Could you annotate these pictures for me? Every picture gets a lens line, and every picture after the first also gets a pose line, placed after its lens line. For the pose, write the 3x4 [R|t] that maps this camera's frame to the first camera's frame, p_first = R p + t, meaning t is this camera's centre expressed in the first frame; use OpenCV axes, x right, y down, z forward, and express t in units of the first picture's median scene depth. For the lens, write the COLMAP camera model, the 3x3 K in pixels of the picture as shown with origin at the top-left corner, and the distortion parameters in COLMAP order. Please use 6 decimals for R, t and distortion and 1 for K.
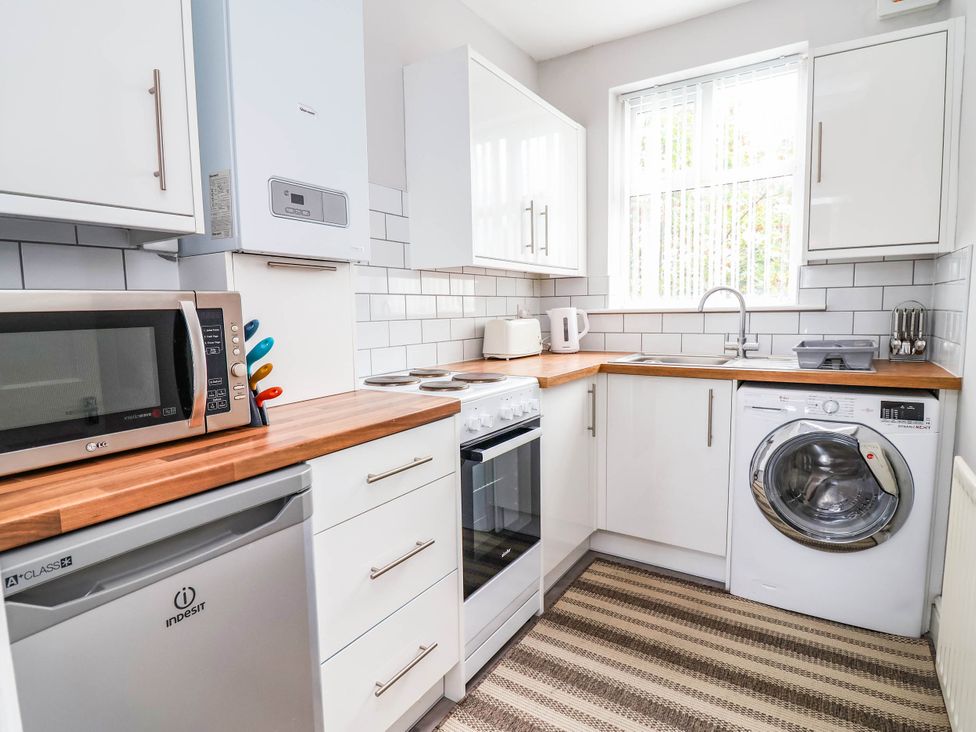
lens RADIAL K [[543.9, 0, 494.1], [0, 543.9, 362.2], [0, 0, 1]] dist [0.007704, -0.019284]
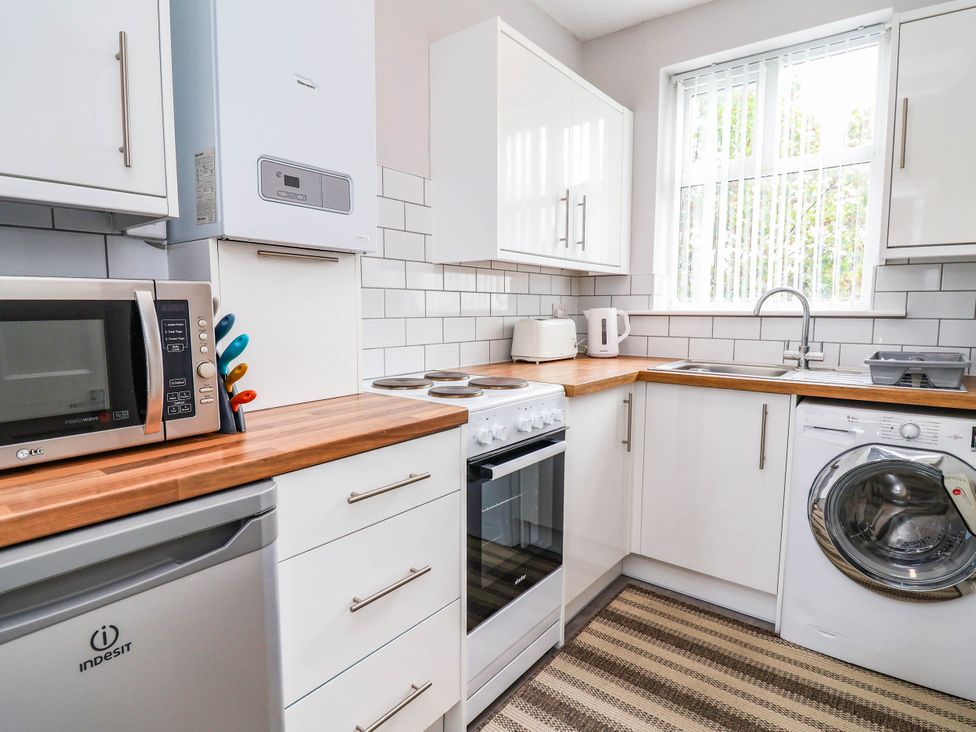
lens RADIAL K [[543.9, 0, 494.1], [0, 543.9, 362.2], [0, 0, 1]] dist [0.007704, -0.019284]
pose [[0.995202, 0.029959, -0.093140, 0.047642], [-0.029733, 0.999551, 0.003810, -0.009428], [0.093212, -0.001023, 0.995646, 0.094132]]
